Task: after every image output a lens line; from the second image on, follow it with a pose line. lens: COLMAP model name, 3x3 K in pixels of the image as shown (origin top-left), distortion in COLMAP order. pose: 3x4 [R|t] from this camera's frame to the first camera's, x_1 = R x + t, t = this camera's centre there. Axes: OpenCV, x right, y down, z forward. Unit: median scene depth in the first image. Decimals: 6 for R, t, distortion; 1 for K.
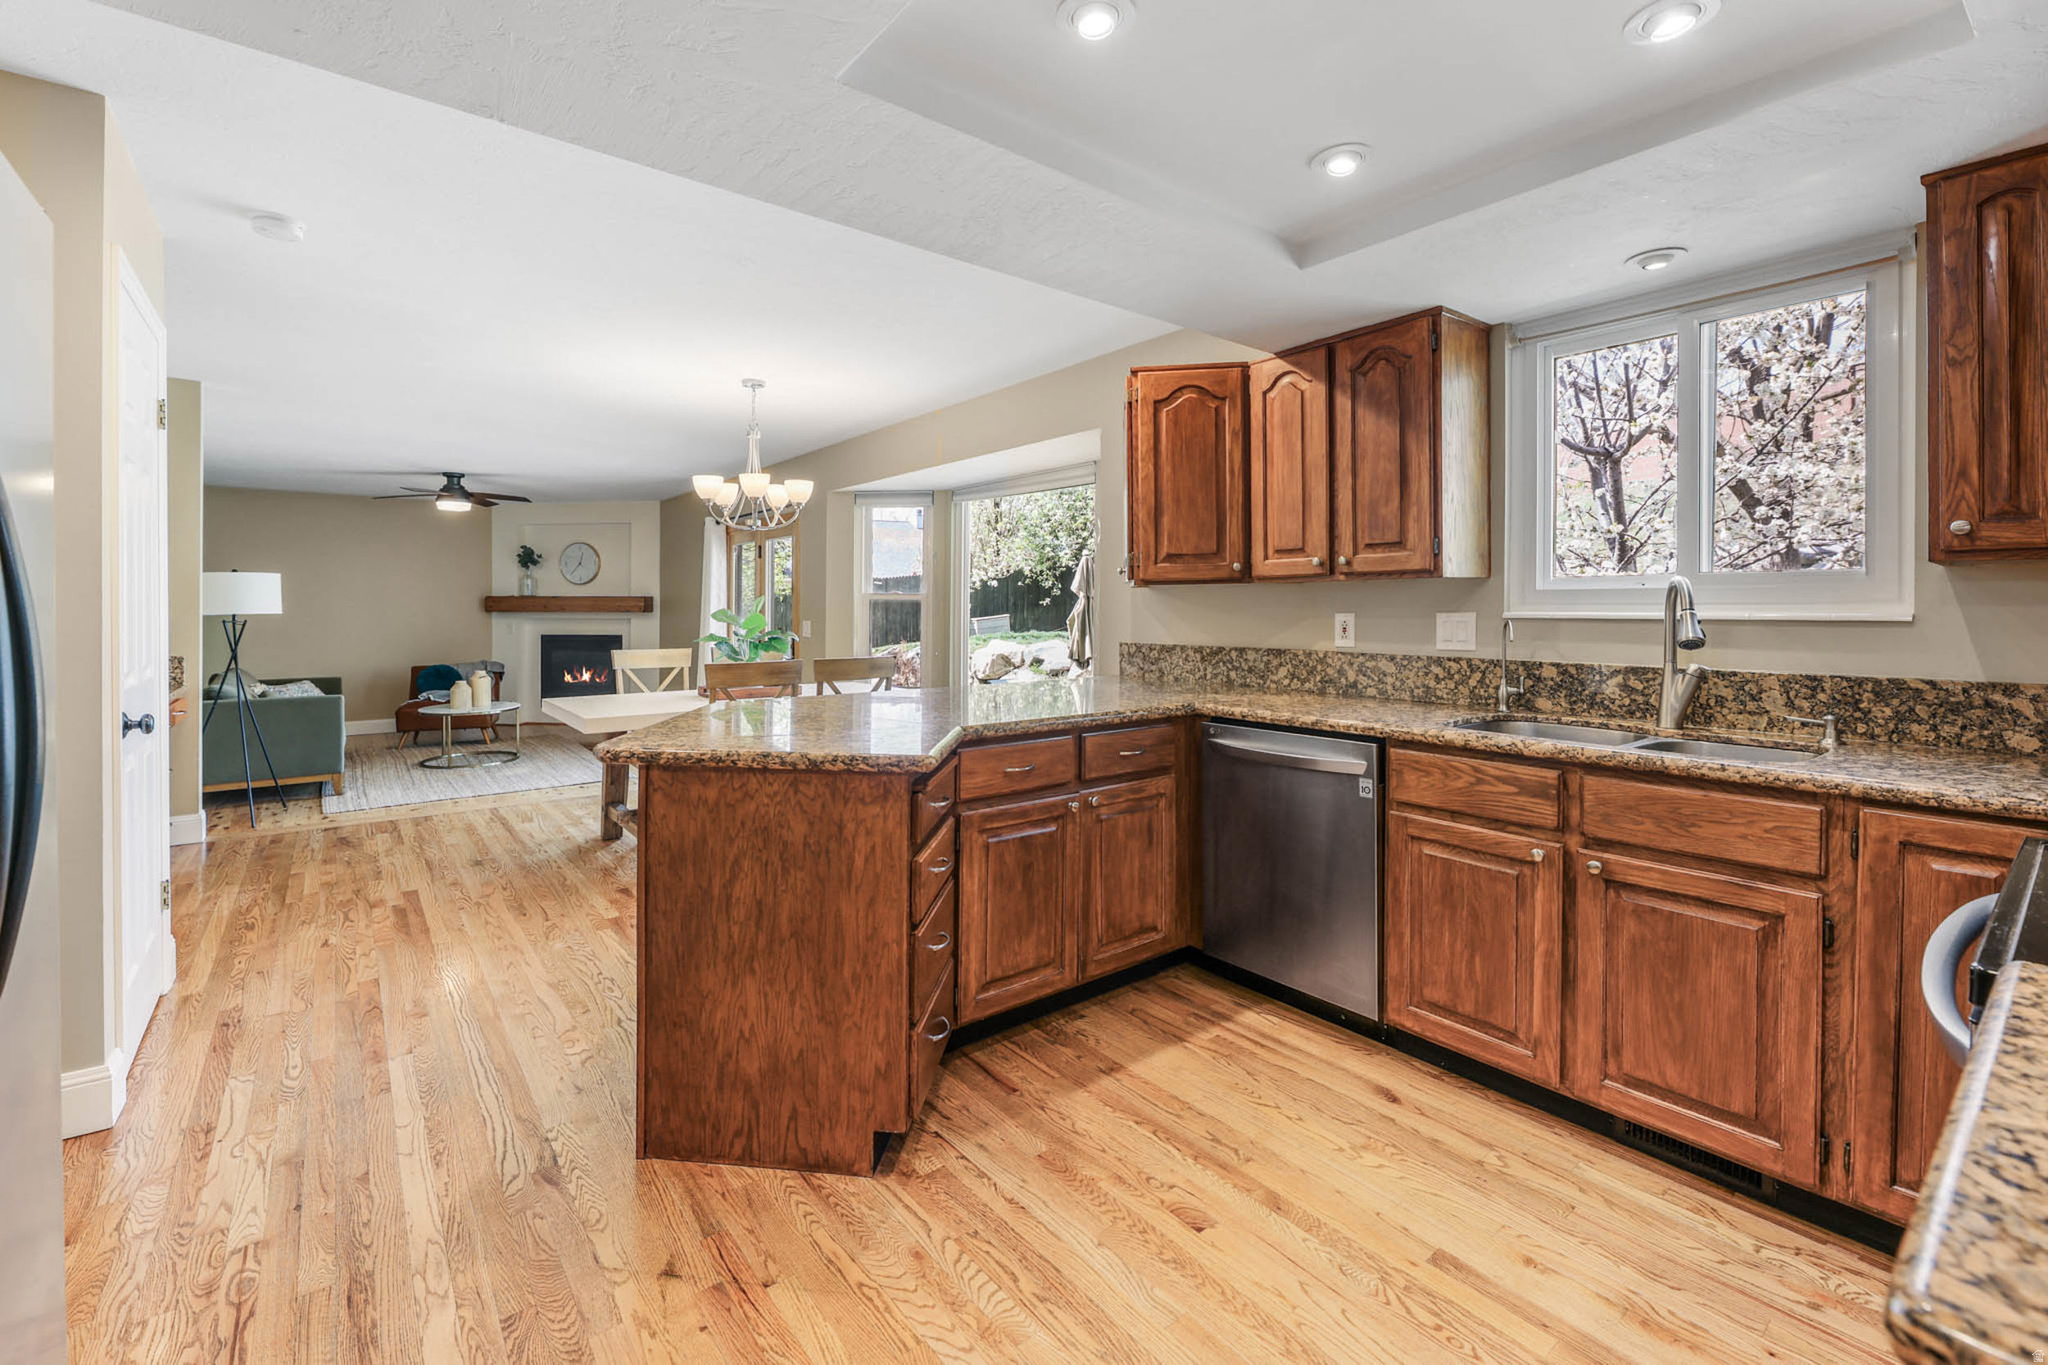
lens RADIAL K [[865.3, 0, 992.3], [0, 865.3, 609.8], [0, 0, 1]] dist [-0.000118, 0.000068]
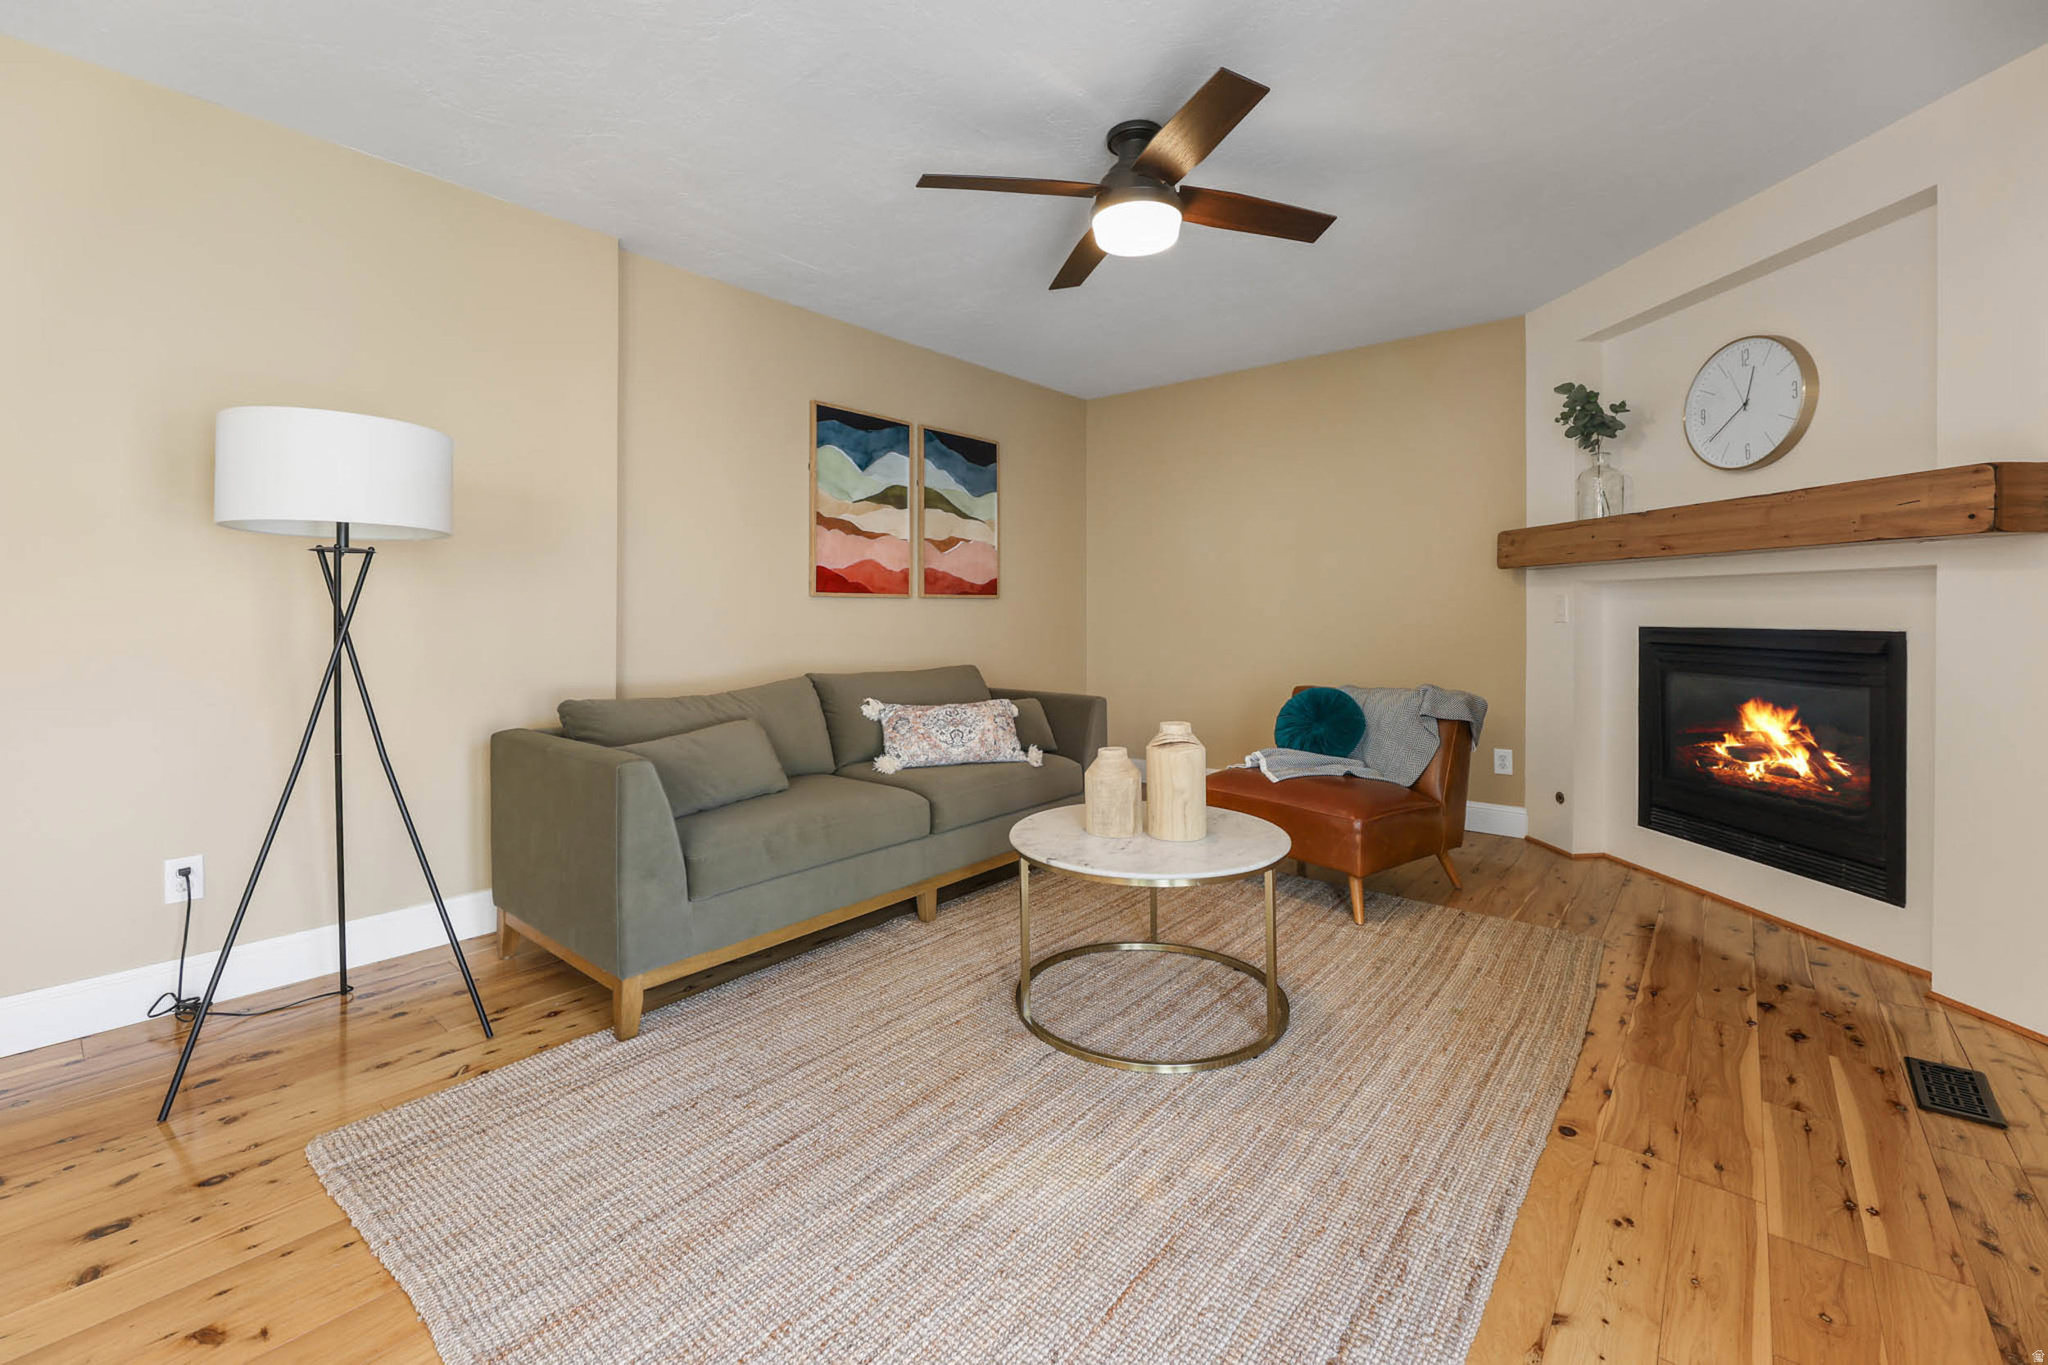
lens RADIAL K [[848.1, 0, 1020.2], [0, 848.1, 615.6], [0, 0, 1]] dist [-0.001226, -0.000480]
pose [[0.227343, 0.004894, -0.973803, -0.865993], [0.000432, 0.999987, 0.005126, 0.084513], [0.973815, -0.001586, 0.227337, 2.487995]]
